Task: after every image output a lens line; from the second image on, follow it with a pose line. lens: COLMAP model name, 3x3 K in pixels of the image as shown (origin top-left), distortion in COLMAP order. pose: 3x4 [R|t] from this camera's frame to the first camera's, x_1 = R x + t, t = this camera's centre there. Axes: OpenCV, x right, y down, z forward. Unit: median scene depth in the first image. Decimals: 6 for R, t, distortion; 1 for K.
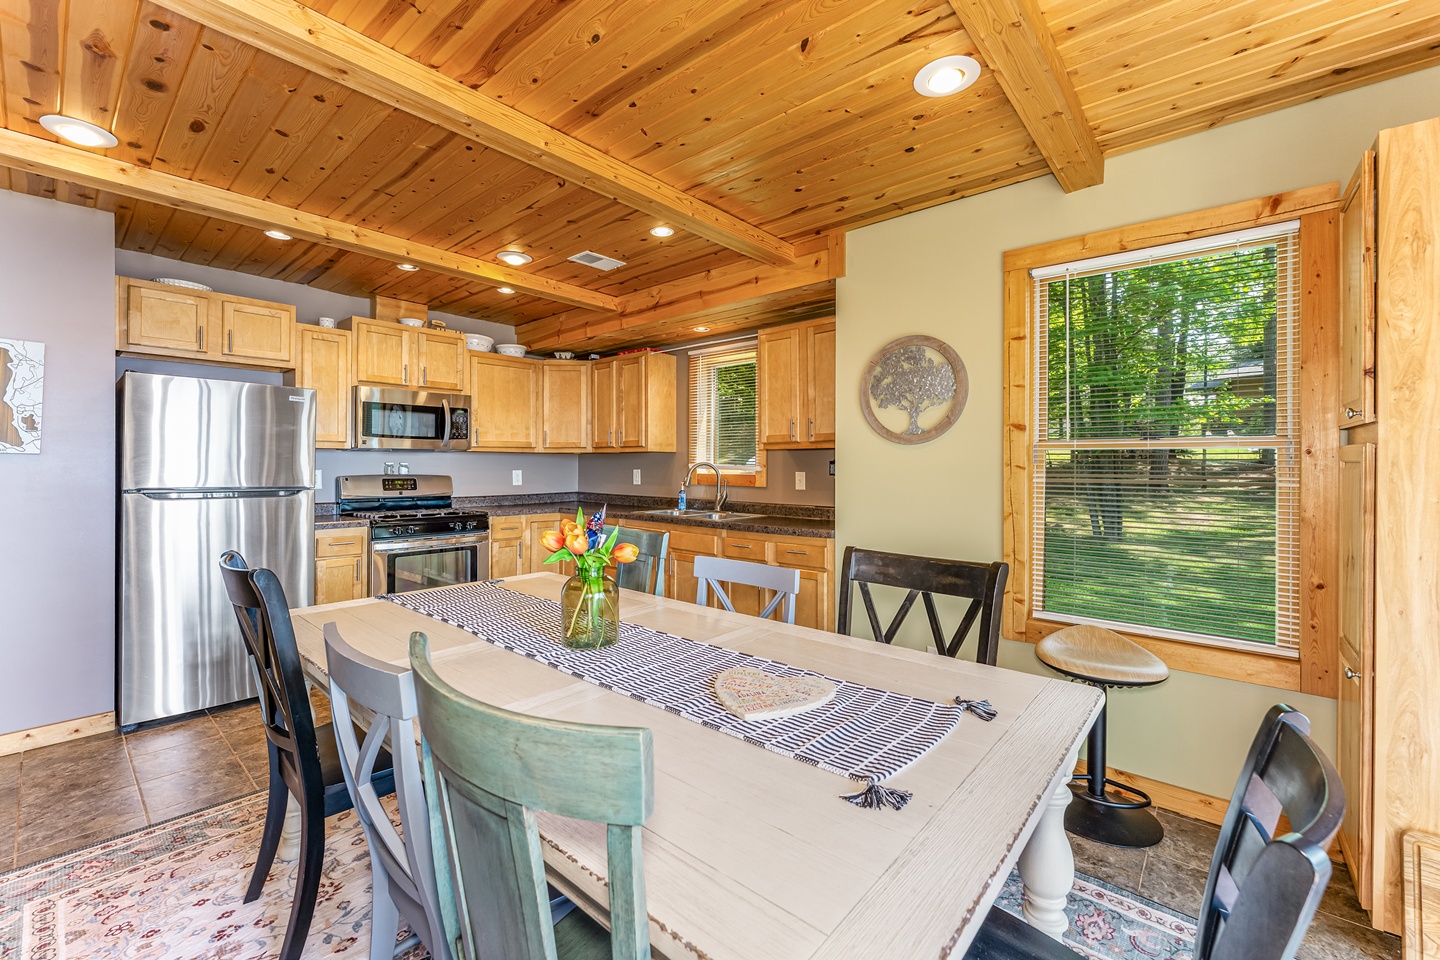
lens RADIAL K [[585.6, 0, 726.4], [0, 585.6, 465.8], [0, 0, 1]] dist [-0.003130, -0.000178]
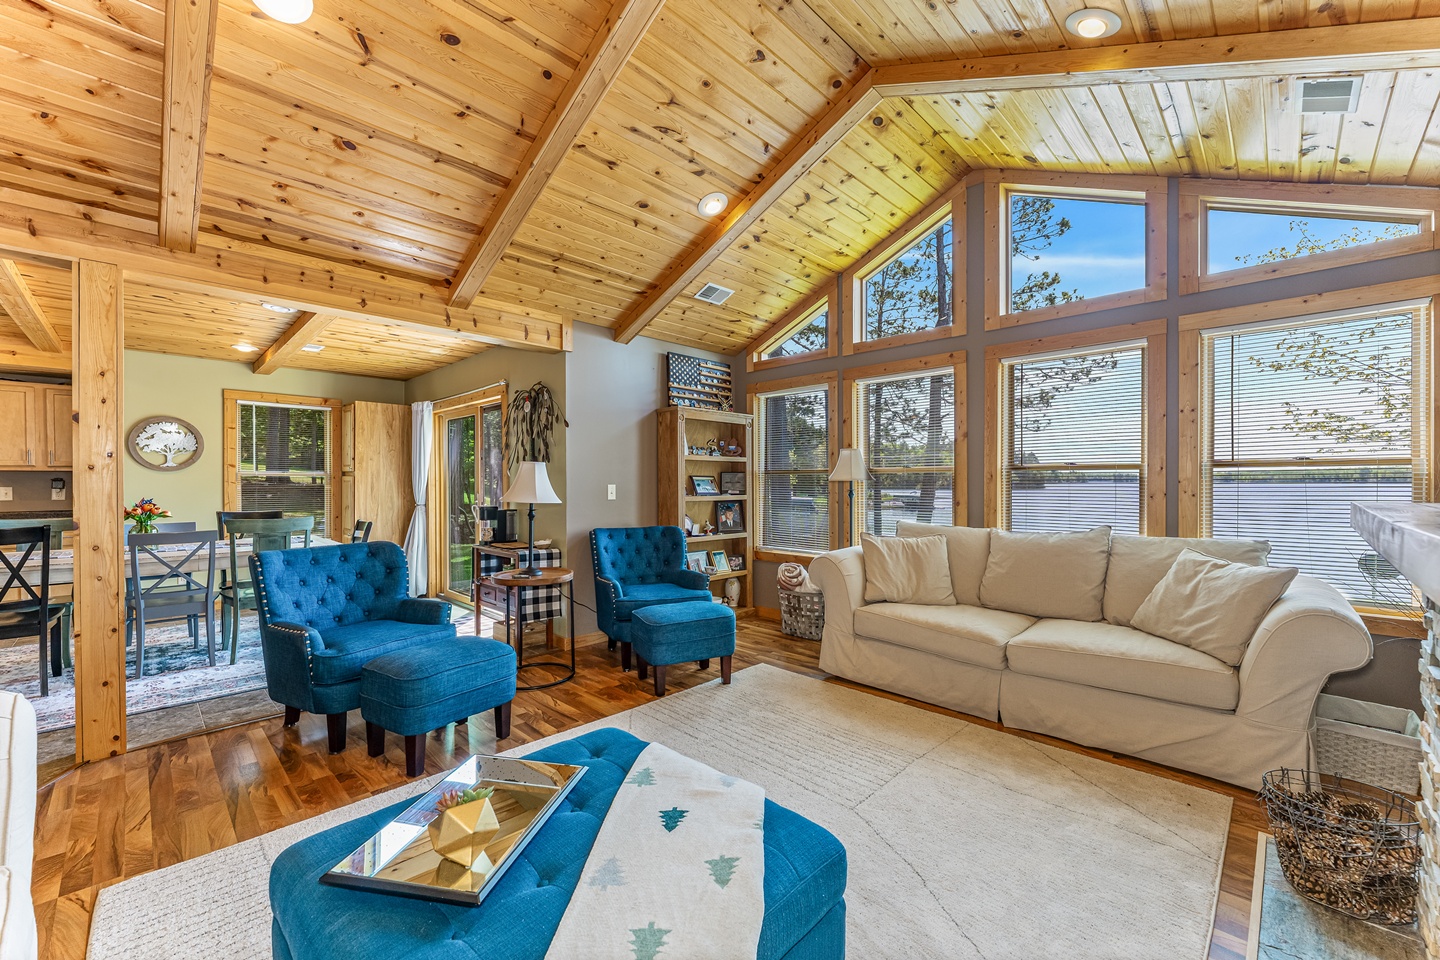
lens RADIAL K [[585.6, 0, 716.2], [0, 585.6, 485.5], [0, 0, 1]] dist [-0.003130, -0.000178]
pose [[0.068656, -0.008559, 0.997604, -1.144692], [0.000741, 0.999963, 0.008528, -0.002838], [-0.997640, 0.000154, 0.068660, -0.740789]]
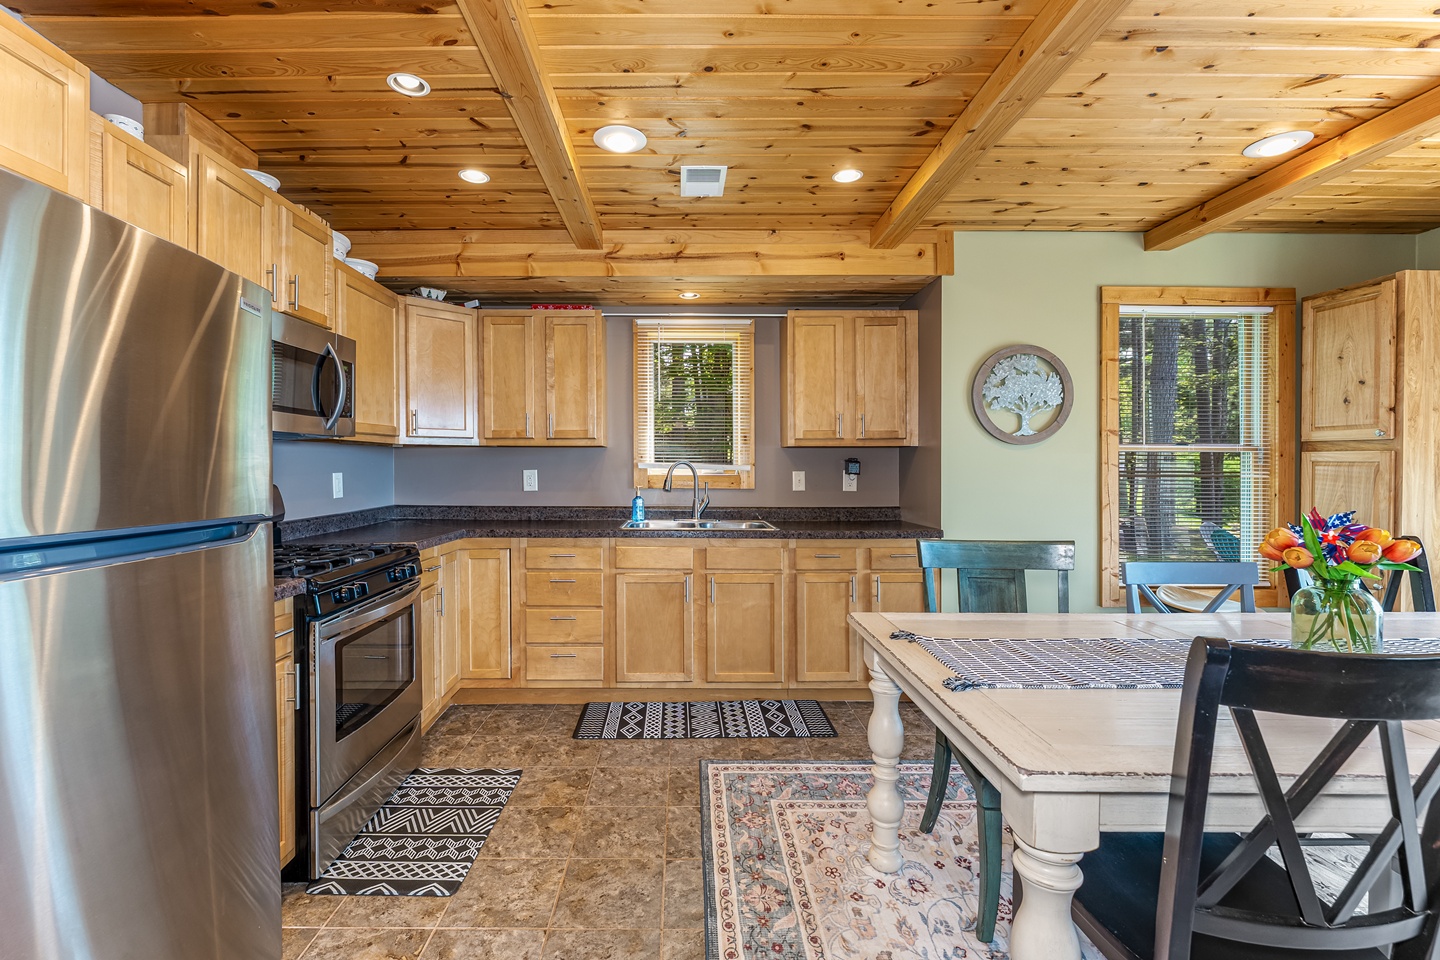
lens RADIAL K [[627.3, 0, 676.2], [0, 627.3, 464.9], [0, 0, 1]] dist [-0.003340, -0.000527]
pose [[0.761344, -0.000174, 0.648348, -0.692967], [0.000665, 1.000000, -0.000512, 0.000938], [-0.648348, 0.000821, 0.761344, 0.399200]]
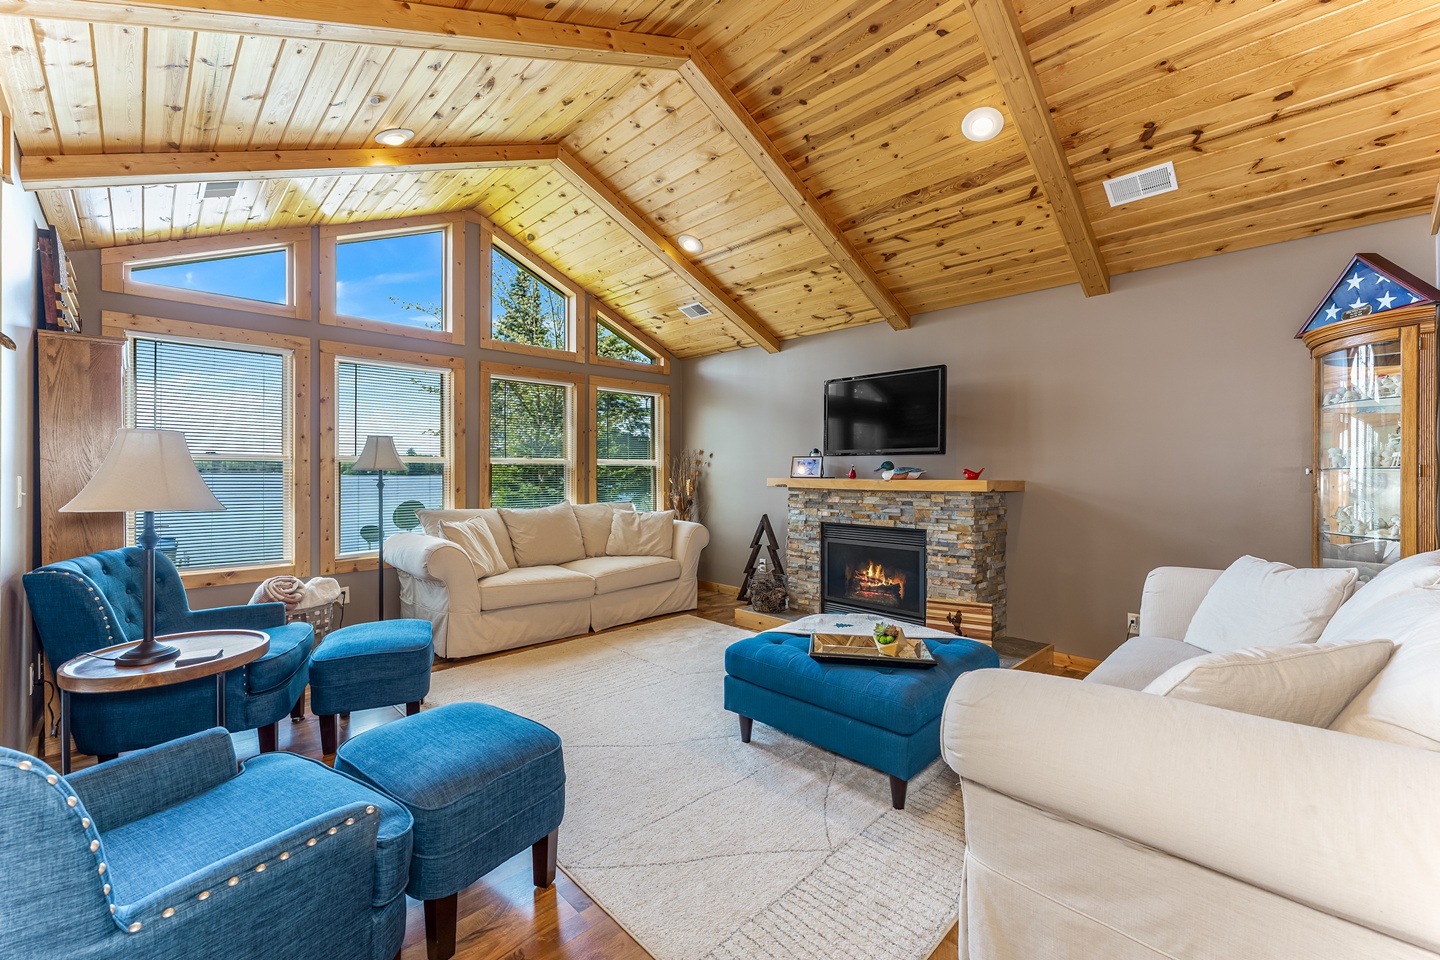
lens RADIAL K [[585.6, 0, 718.9], [0, 585.6, 478.7], [0, 0, 1]] dist [-0.003130, -0.000178]
pose [[-0.996191, -0.003832, 0.087115, -0.684361], [-0.002783, 0.999922, 0.012155, -0.001096], [-0.087155, 0.011866, -0.996124, 0.107200]]
